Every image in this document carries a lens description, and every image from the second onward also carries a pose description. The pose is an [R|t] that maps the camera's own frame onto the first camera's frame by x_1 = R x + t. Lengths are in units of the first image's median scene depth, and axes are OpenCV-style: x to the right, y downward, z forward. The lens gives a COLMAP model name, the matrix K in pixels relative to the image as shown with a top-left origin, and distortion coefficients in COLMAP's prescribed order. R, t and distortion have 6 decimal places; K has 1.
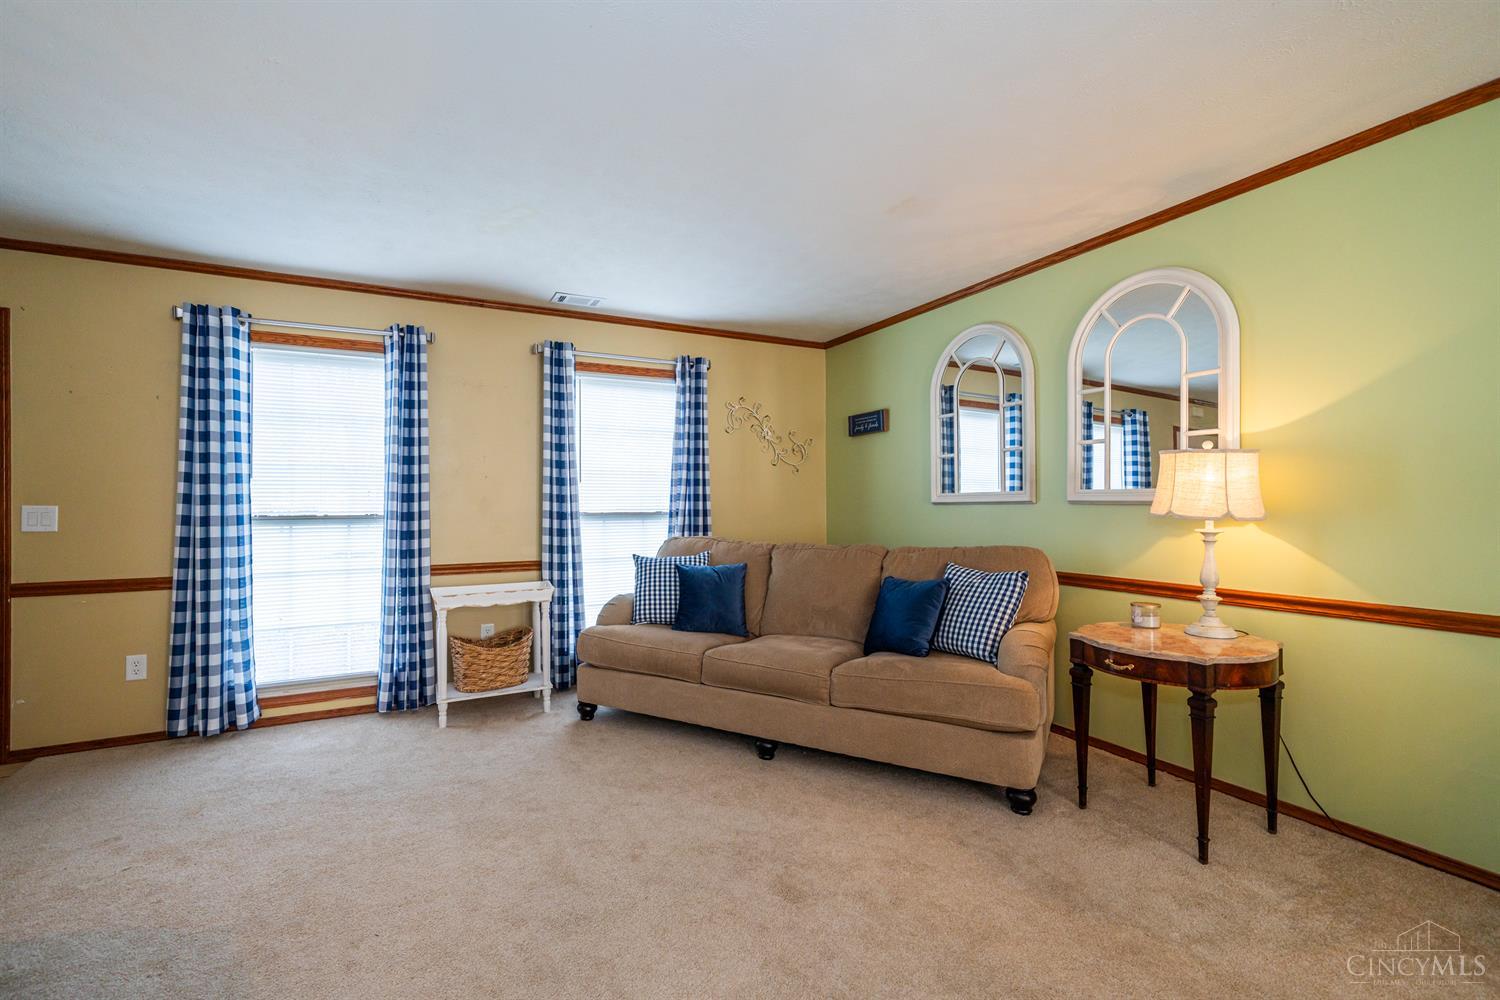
lens RADIAL K [[651.8, 0, 747.9], [0, 651.8, 498.9], [0, 0, 1]] dist [0.002121, -0.000592]
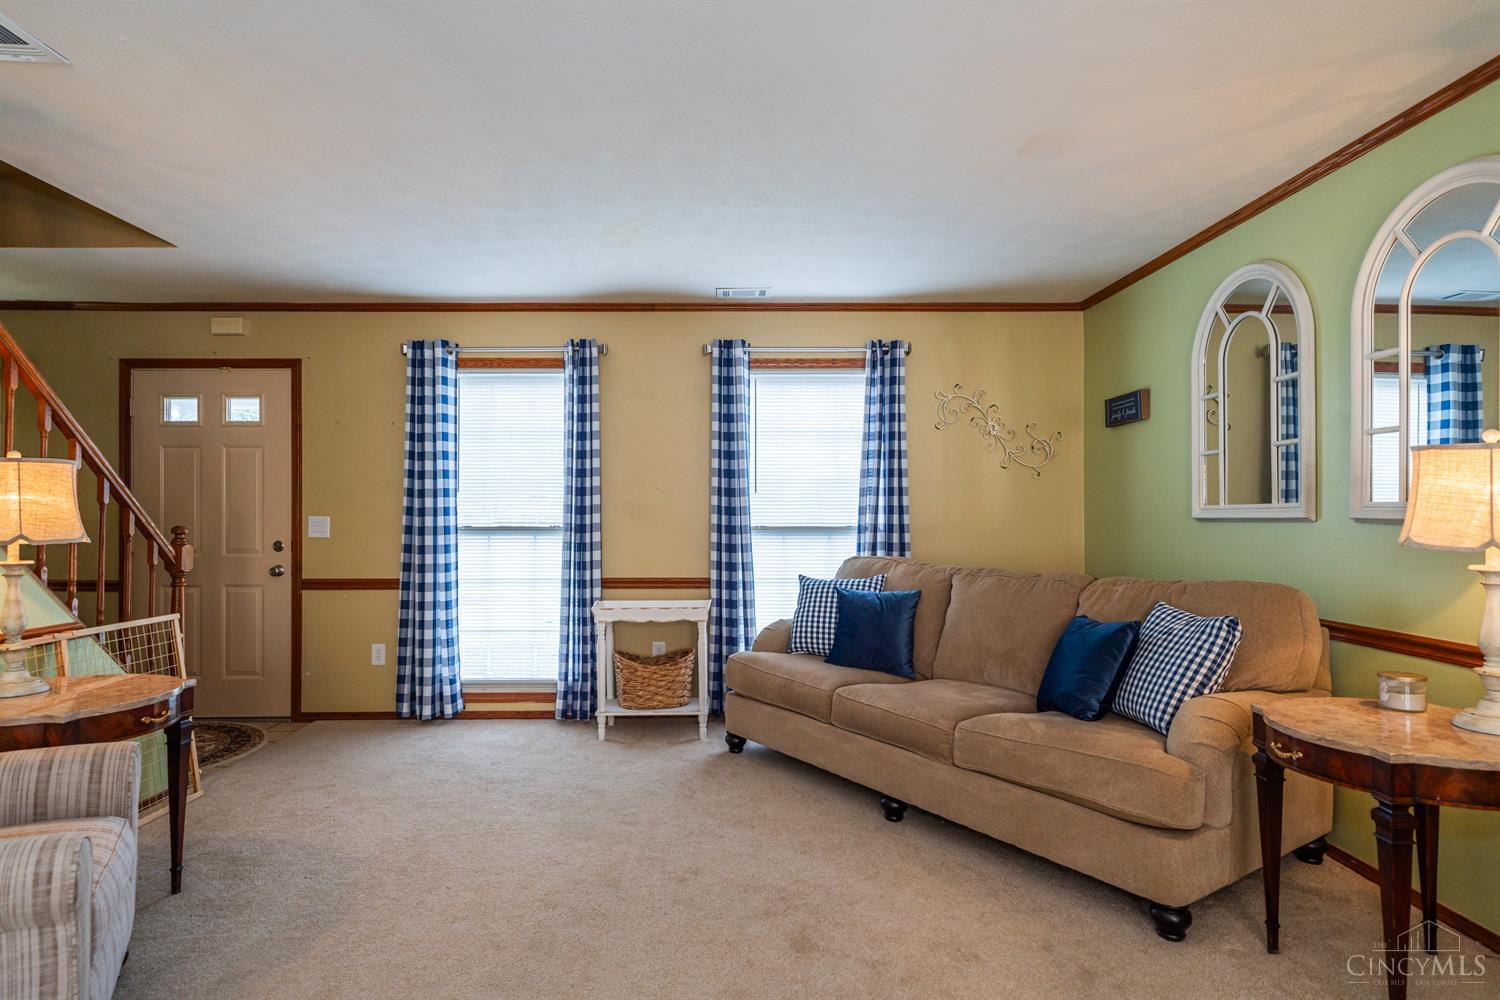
lens RADIAL K [[853.1, 0, 748.9], [0, 853.1, 506.4], [0, 0, 1]] dist [0.003441, 0.001553]
pose [[0.893482, 0.001102, -0.449098, 0.331962], [-0.000765, 0.999999, 0.000932, -0.009649], [0.449099, -0.000489, 0.893482, -0.069445]]
